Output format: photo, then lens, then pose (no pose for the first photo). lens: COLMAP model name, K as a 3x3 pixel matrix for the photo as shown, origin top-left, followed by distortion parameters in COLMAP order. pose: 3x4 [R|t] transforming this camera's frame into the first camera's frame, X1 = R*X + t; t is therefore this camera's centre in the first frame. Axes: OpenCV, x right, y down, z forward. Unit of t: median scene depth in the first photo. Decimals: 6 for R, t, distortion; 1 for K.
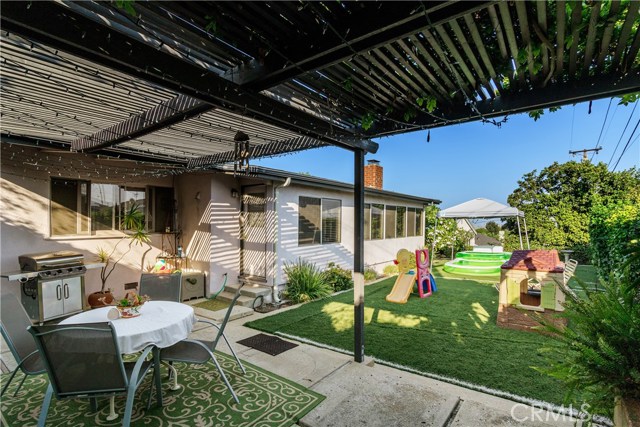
lens RADIAL K [[319.3, 0, 323.8], [0, 319.3, 220.0], [0, 0, 1]] dist [0.016633, 0.000537]
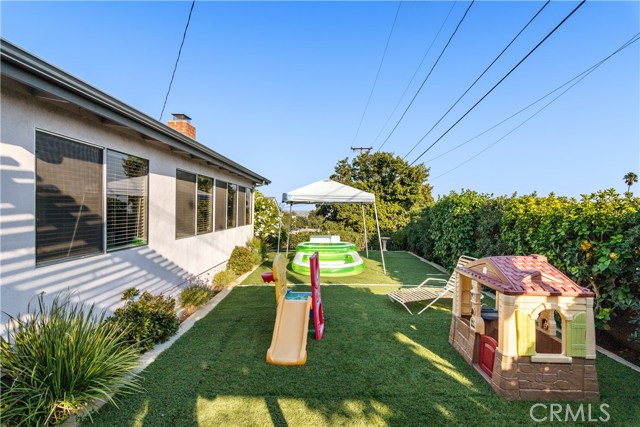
lens RADIAL K [[321.3, 0, 322.0], [0, 321.3, 224.8], [0, 0, 1]] dist [0.003914, 0.000882]
pose [[0.803678, -0.011591, 0.594952, -0.032679], [-0.027787, 0.997989, 0.056978, 0.002507], [-0.594416, -0.062324, 0.801739, 0.469365]]
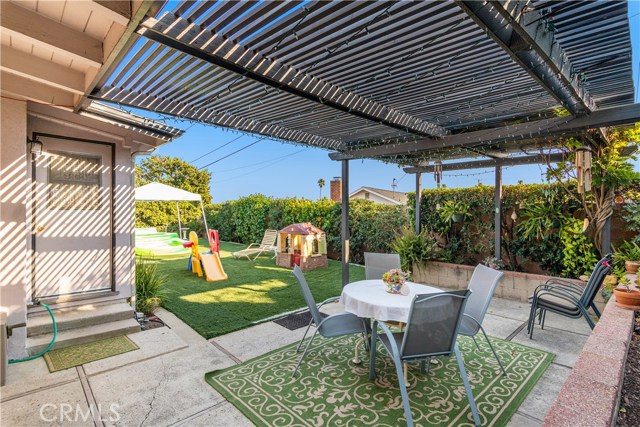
lens RADIAL K [[319.3, 0, 320.7], [0, 319.3, 207.5], [0, 0, 1]] dist [0.016633, 0.000537]
pose [[0.172021, 0.004848, 0.985081, -0.640130], [-0.019446, 0.999810, -0.001525, 0.007467], [-0.984901, -0.018894, 0.172082, 0.404500]]
